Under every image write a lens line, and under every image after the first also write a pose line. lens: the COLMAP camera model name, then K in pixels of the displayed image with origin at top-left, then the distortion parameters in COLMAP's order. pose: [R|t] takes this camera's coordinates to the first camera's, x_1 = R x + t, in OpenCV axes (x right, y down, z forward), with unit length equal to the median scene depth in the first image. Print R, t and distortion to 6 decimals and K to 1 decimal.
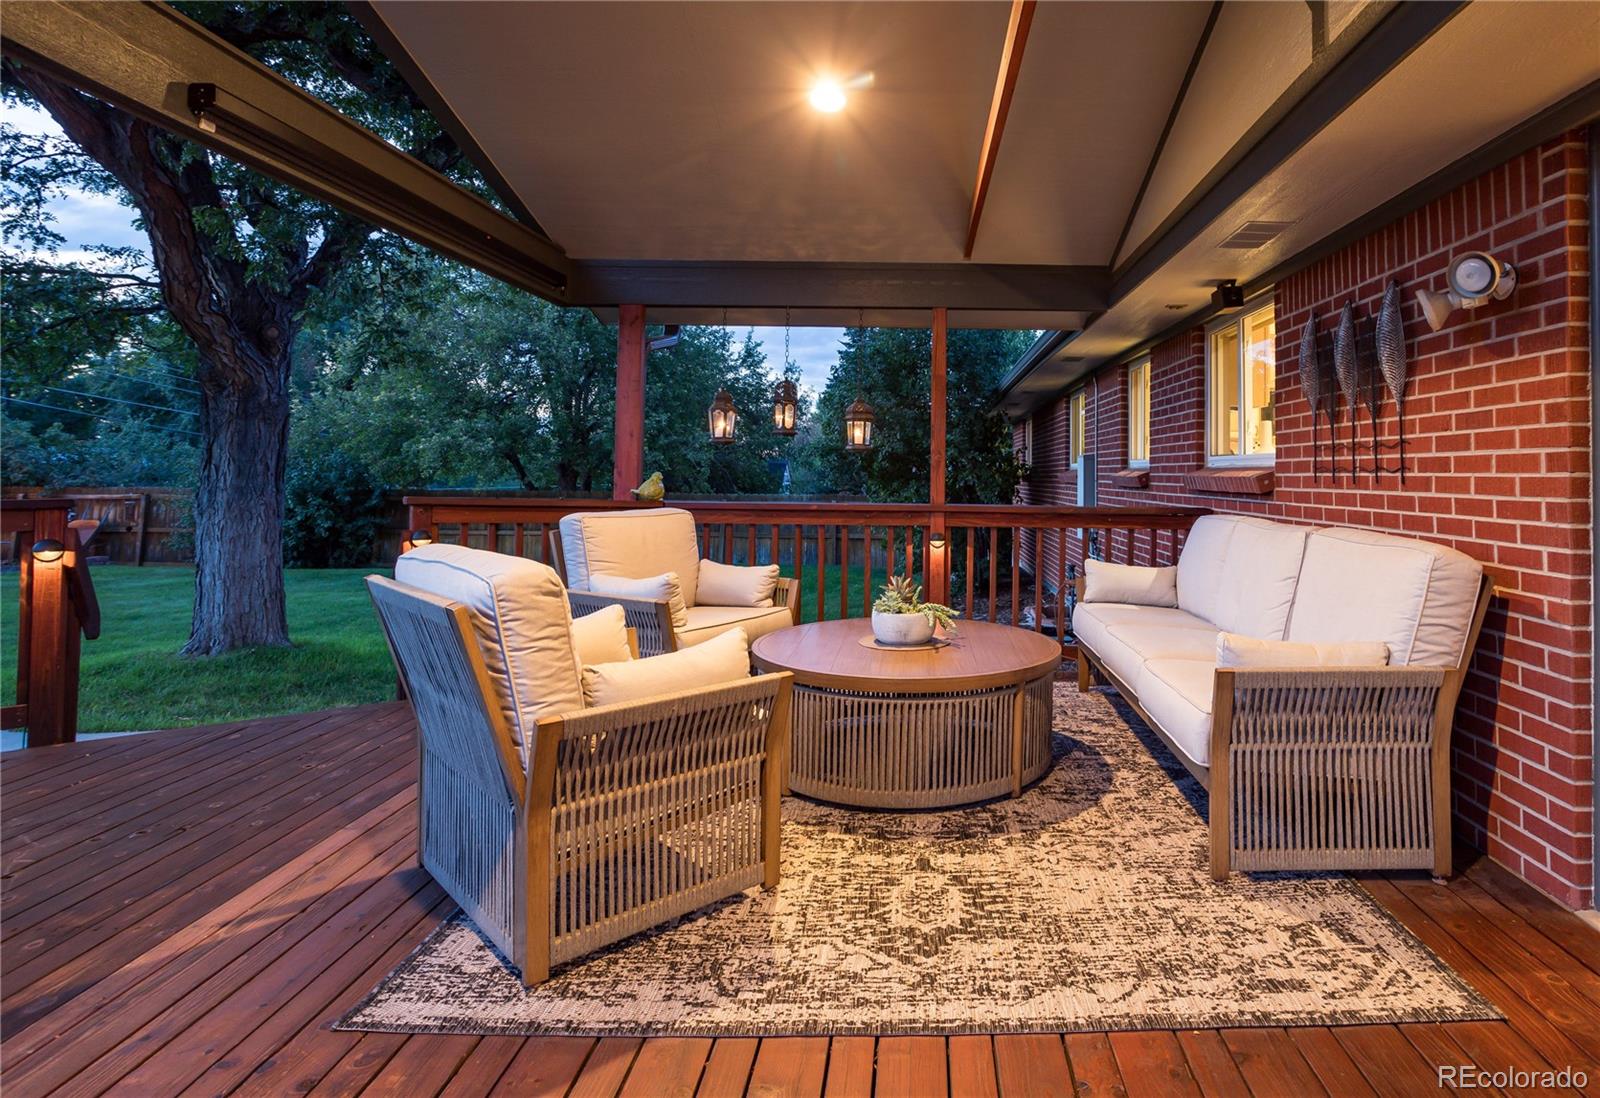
lens RADIAL K [[881.1, 0, 960.9], [0, 881.1, 466.5], [0, 0, 1]] dist [-0.049660, 0.028555]
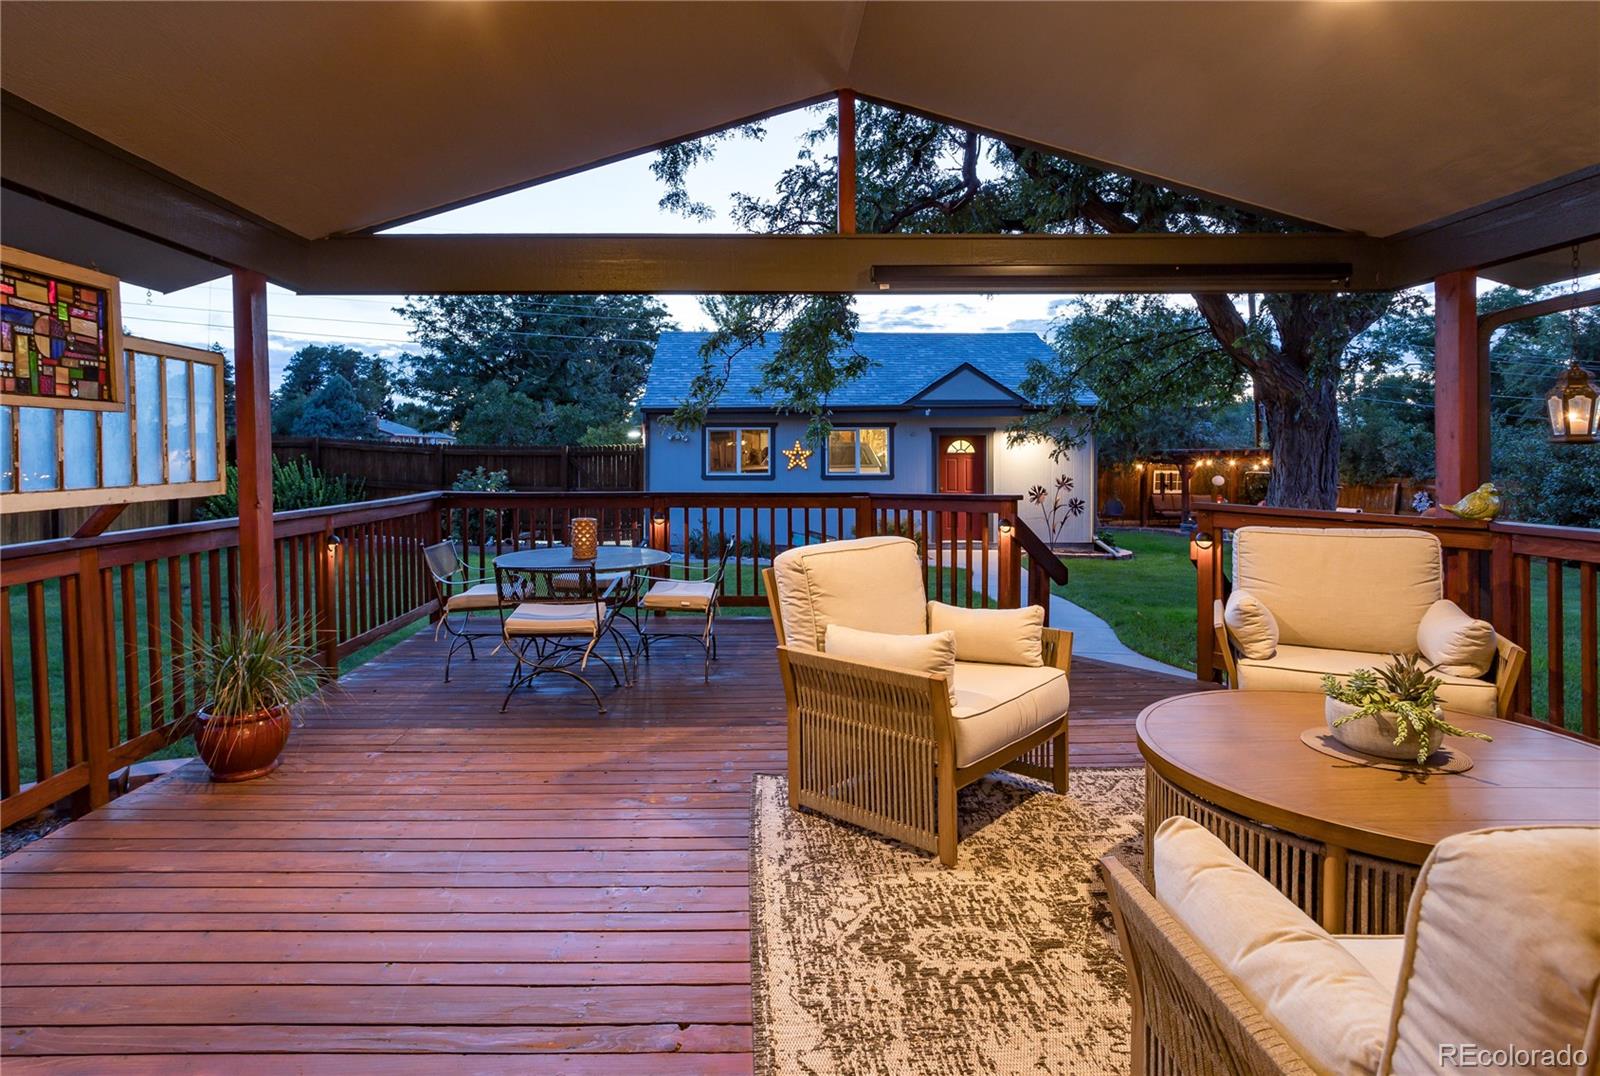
lens RADIAL K [[826.8, 0, 719.3], [0, 826.8, 532.7], [0, 0, 1]] dist [-0.004765, 0.000036]
pose [[-0.046174, 0.079968, -0.995727, 0.853614], [0.013593, 0.996749, 0.079420, -0.037056], [0.998841, -0.009868, -0.047111, 0.780358]]
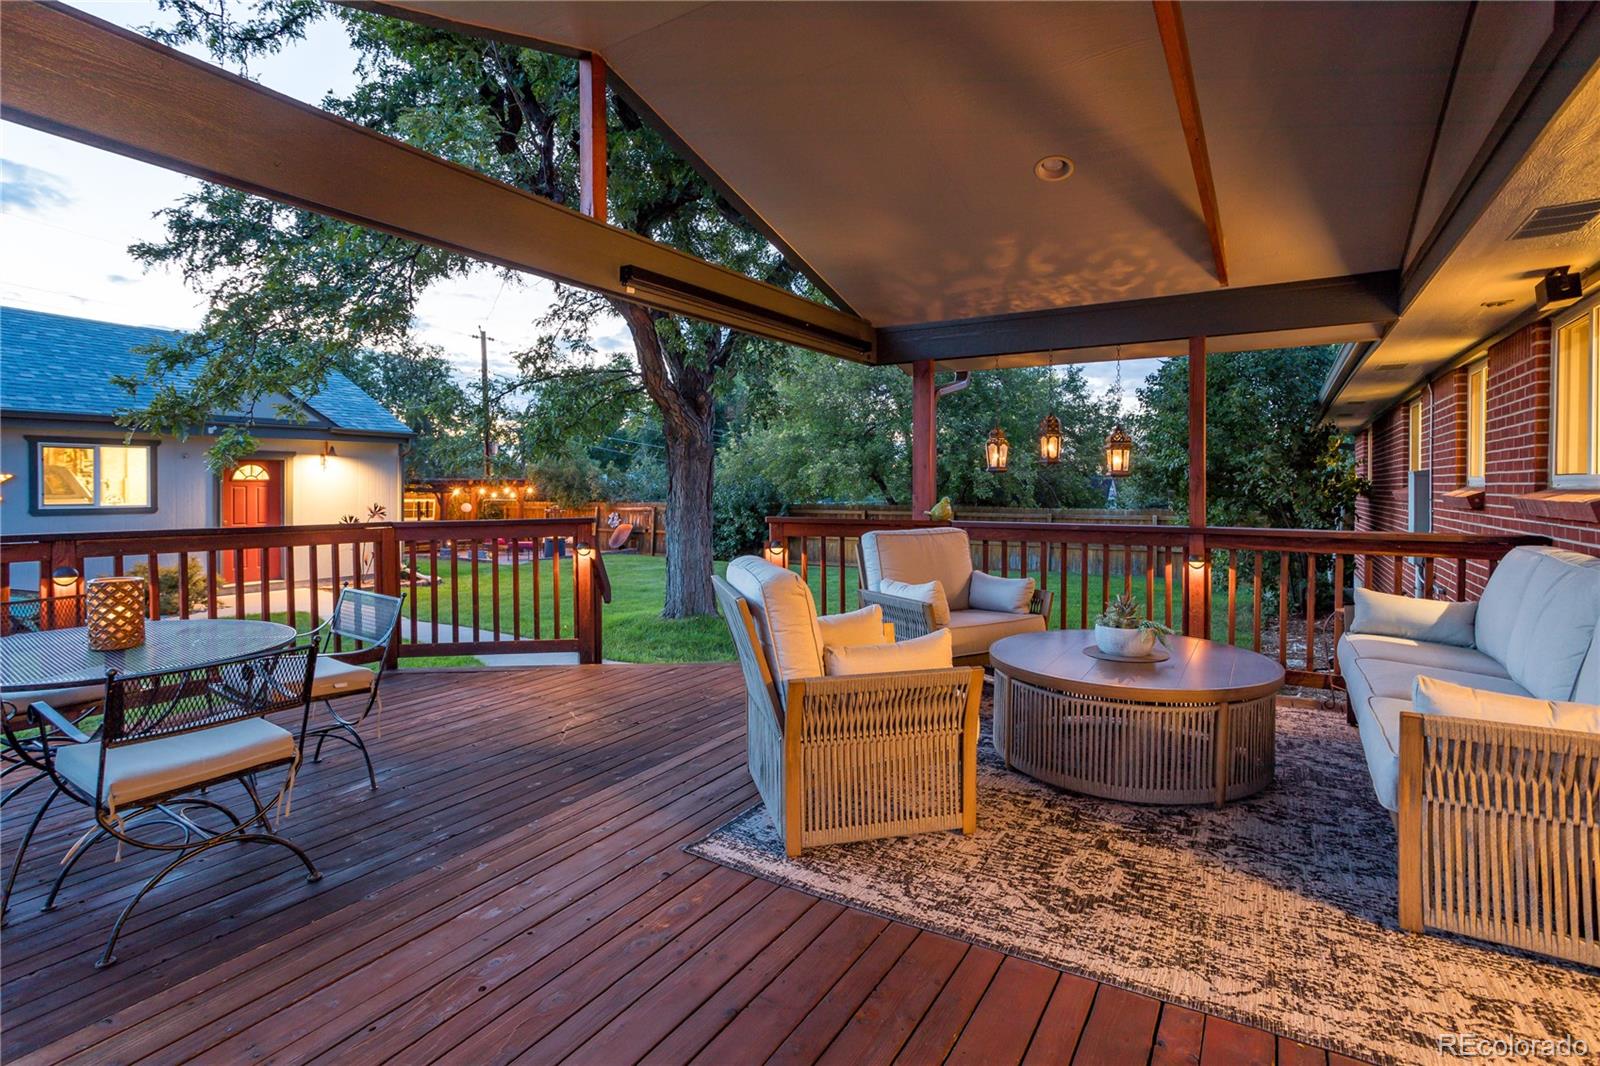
lens RADIAL K [[807.3, 0, 802.6], [0, 807.3, 525.4], [0, 0, 1]] dist [-0.041203, 0.032042]
pose [[0.833761, 0.015175, -0.551917, 0.225893], [0.015767, 0.998560, 0.051274, -0.030690], [0.551900, -0.051453, 0.832321, -0.087311]]
